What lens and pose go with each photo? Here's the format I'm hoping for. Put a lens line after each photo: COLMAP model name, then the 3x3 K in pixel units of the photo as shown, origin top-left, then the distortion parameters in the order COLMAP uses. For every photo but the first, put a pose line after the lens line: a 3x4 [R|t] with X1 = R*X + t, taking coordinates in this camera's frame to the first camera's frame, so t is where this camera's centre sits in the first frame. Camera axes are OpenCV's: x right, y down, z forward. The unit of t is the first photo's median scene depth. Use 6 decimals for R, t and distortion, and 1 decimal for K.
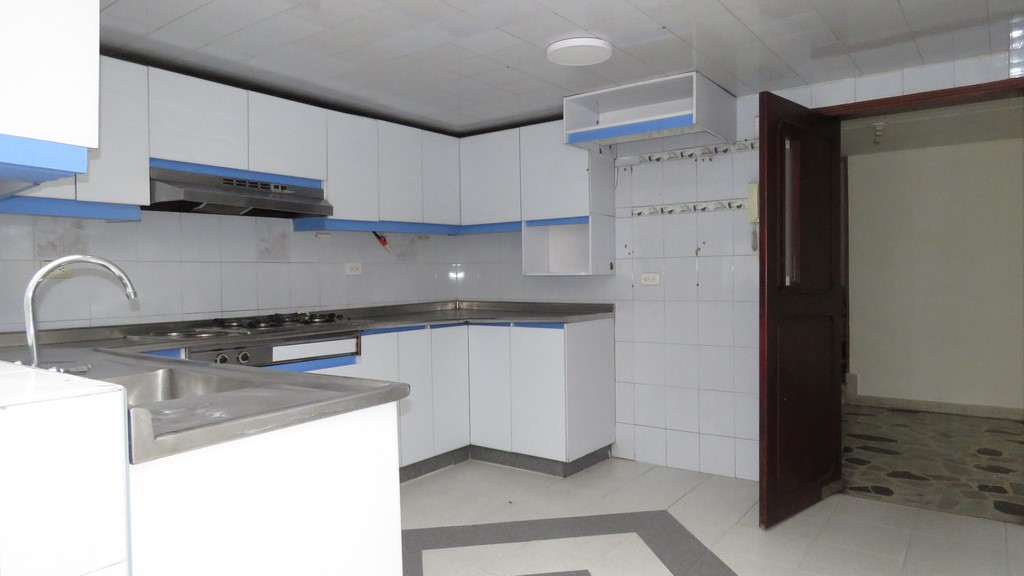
lens RADIAL K [[662.8, 0, 512.0], [0, 662.8, 288.0], [0, 0, 1]] dist [-0.000065, -0.000256]
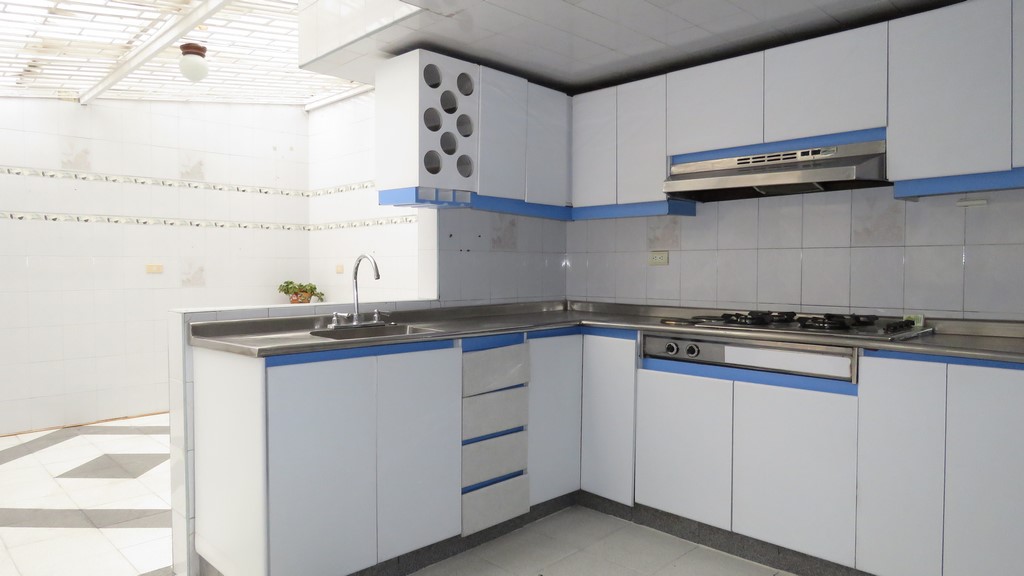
lens RADIAL K [[662.8, 0, 512.0], [0, 662.8, 288.0], [0, 0, 1]] dist [-0.000065, -0.000256]
pose [[-0.171140, 0.046956, -0.984127, 0.605845], [-0.014689, 0.998631, 0.050203, -0.030186], [0.985137, 0.023047, -0.170216, 0.954724]]
